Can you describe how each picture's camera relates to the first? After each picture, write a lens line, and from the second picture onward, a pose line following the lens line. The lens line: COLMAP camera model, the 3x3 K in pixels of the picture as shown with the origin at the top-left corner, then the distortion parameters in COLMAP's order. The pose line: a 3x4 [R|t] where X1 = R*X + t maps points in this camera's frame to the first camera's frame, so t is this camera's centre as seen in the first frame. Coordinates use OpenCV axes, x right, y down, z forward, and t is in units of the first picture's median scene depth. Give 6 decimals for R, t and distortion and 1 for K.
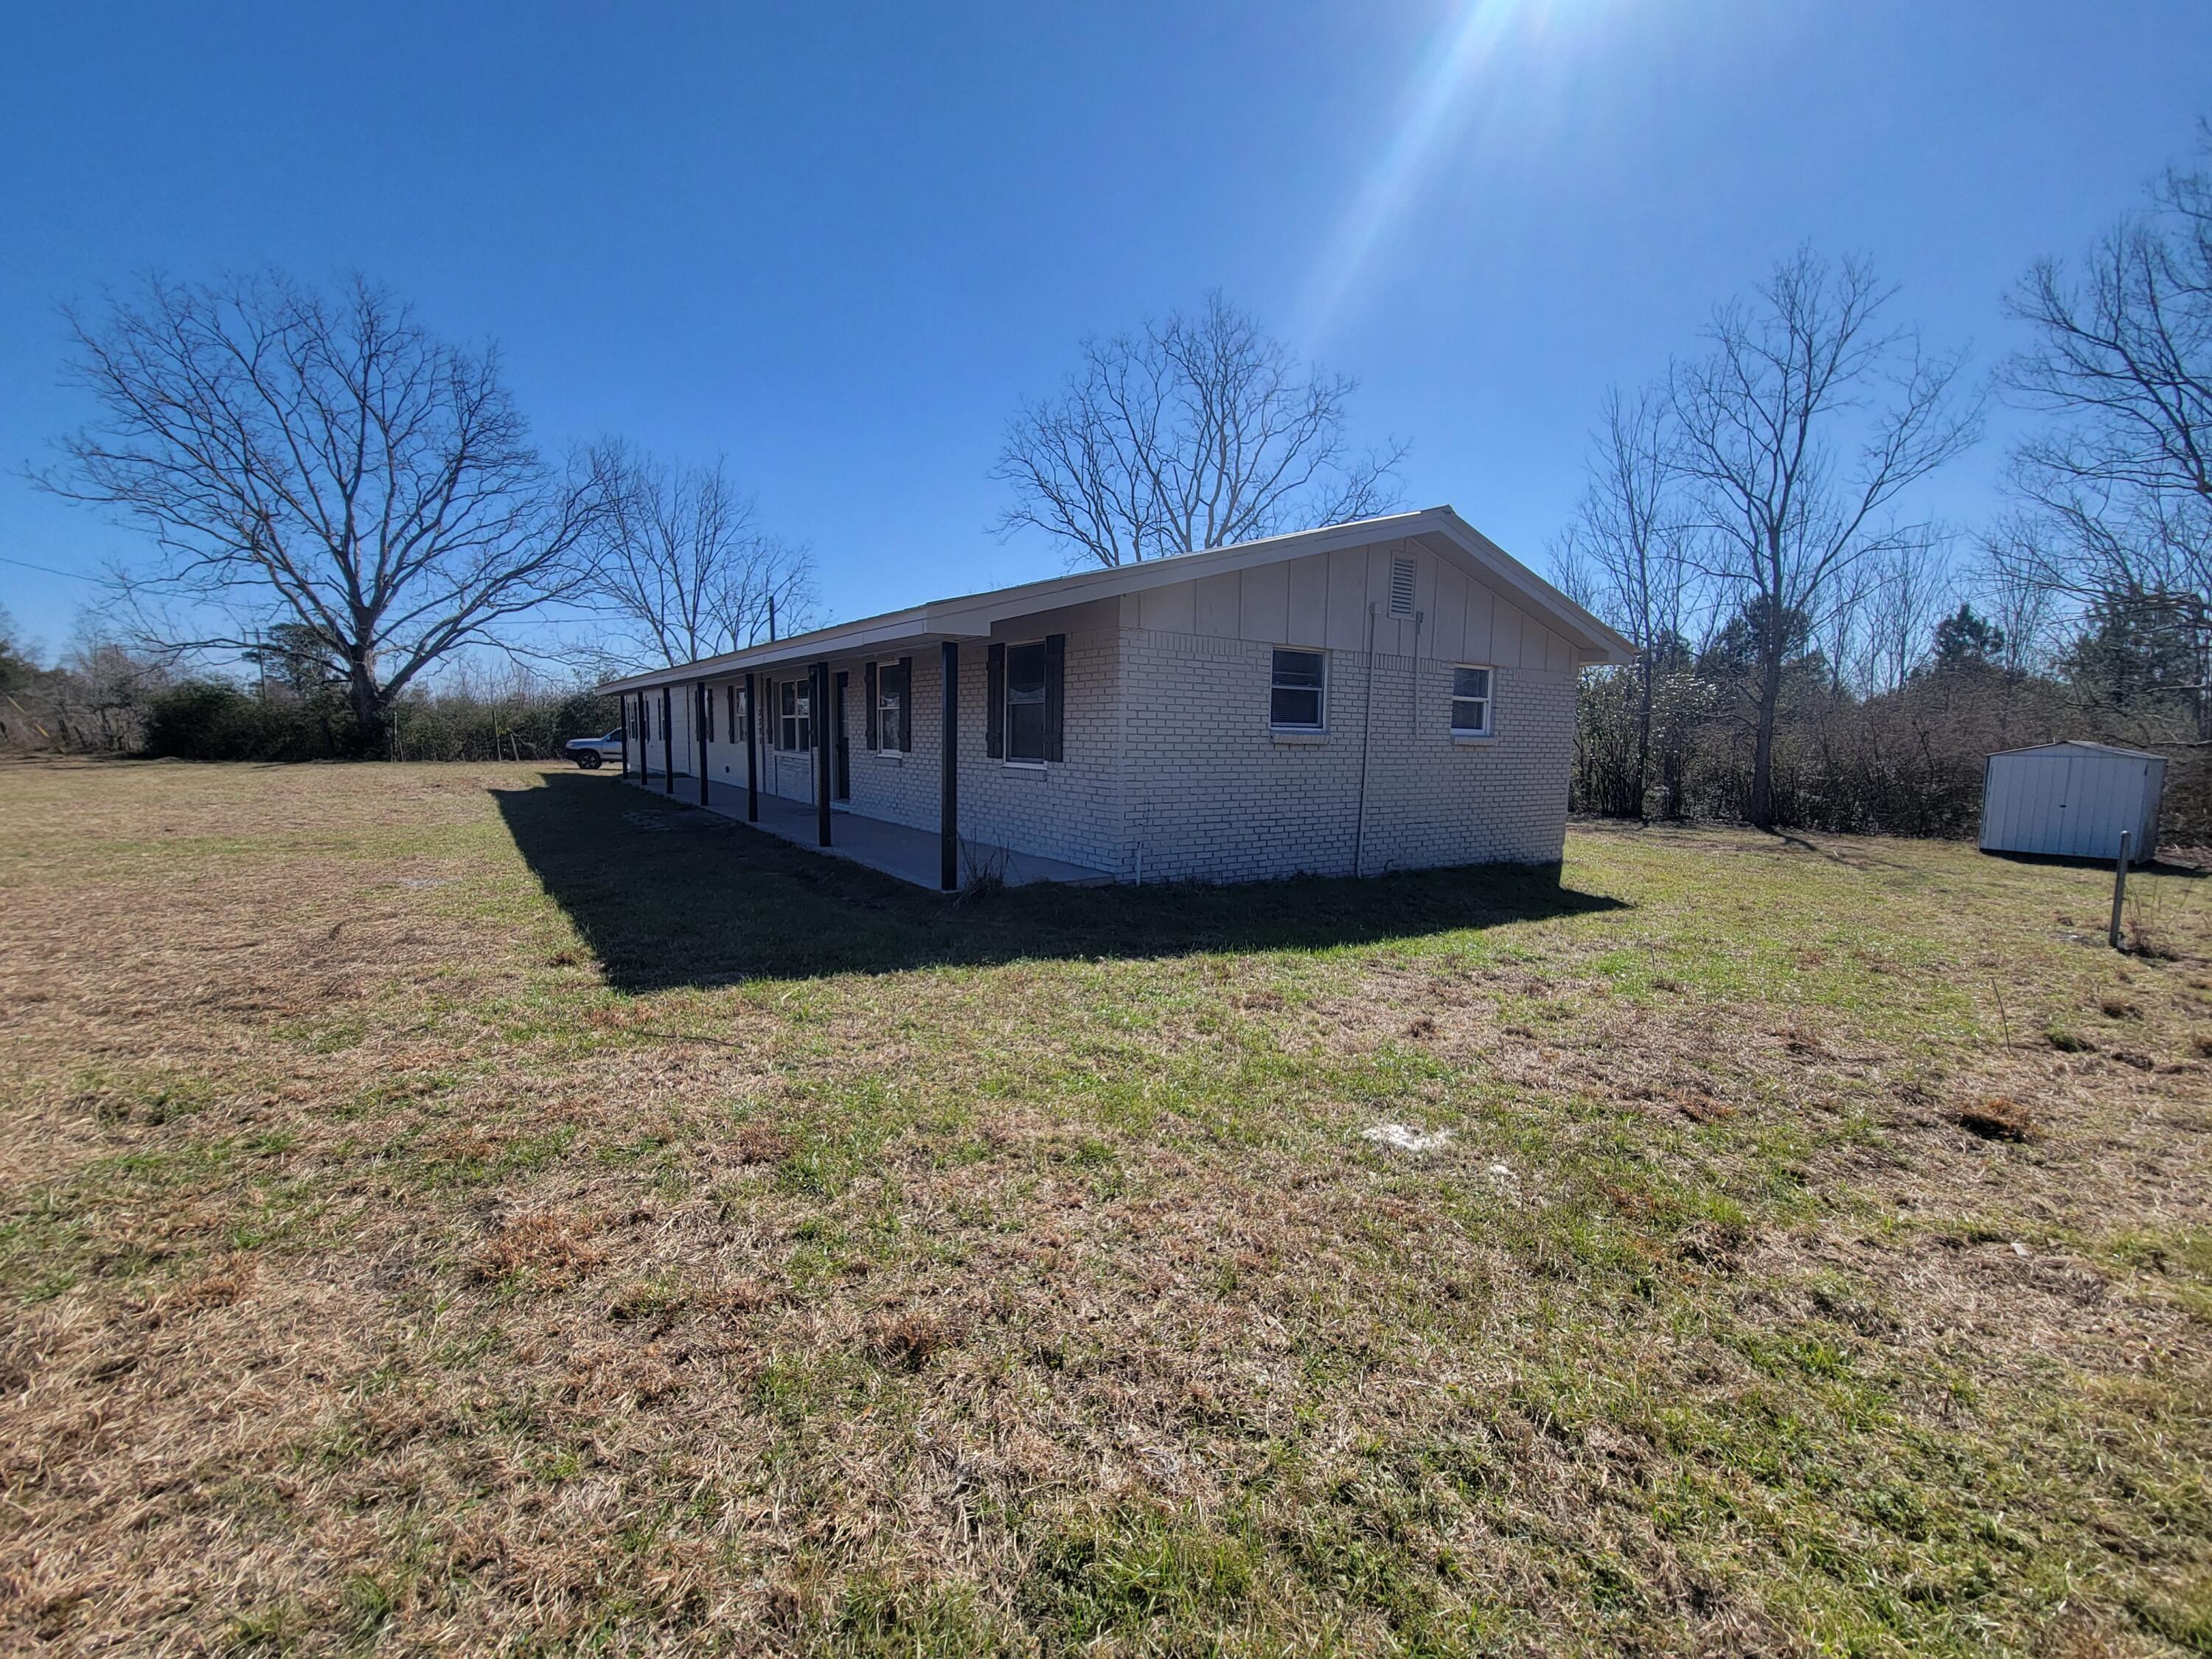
lens RADIAL K [[898.9, 0, 1104.3], [0, 898.9, 834.8], [0, 0, 1]] dist [0.001317, -0.001582]
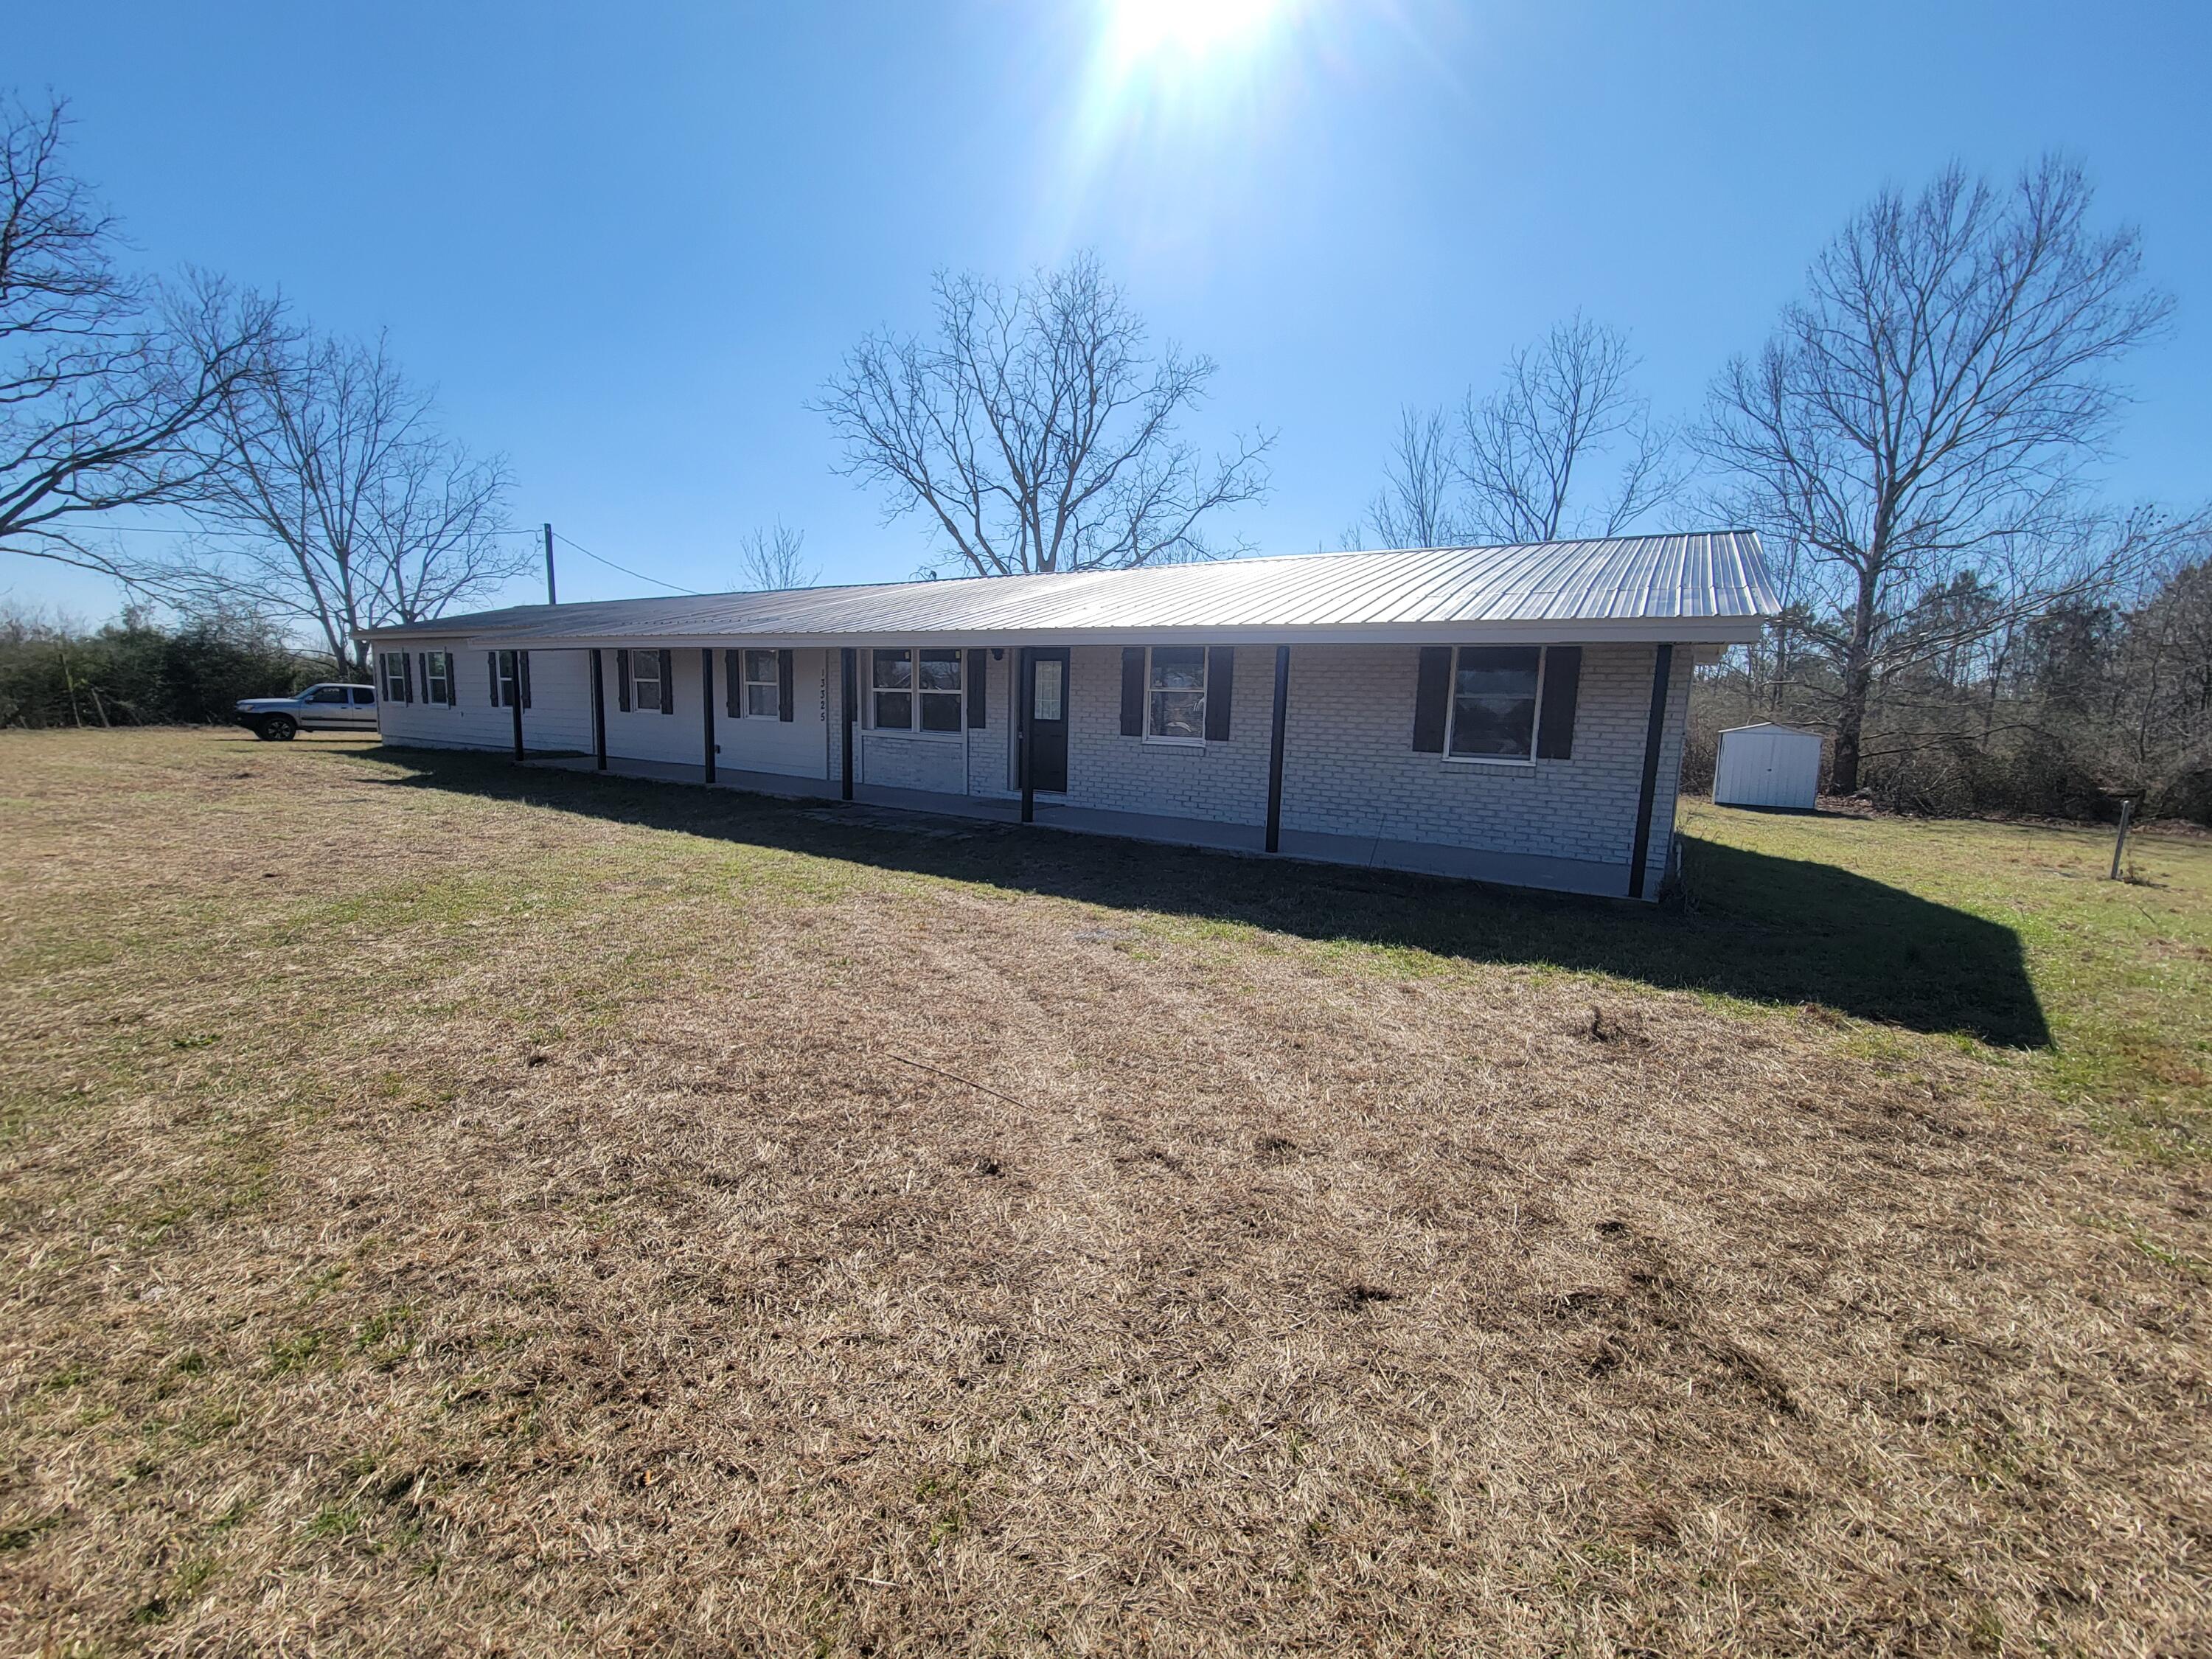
lens RADIAL K [[898.9, 0, 1106.0], [0, 898.9, 827.2], [0, 0, 1]] dist [0.001317, -0.001582]
pose [[0.924091, -0.038722, 0.380206, -0.320190], [0.025385, 0.998876, 0.040033, -0.020518], [-0.381328, -0.027343, 0.924035, 0.095581]]
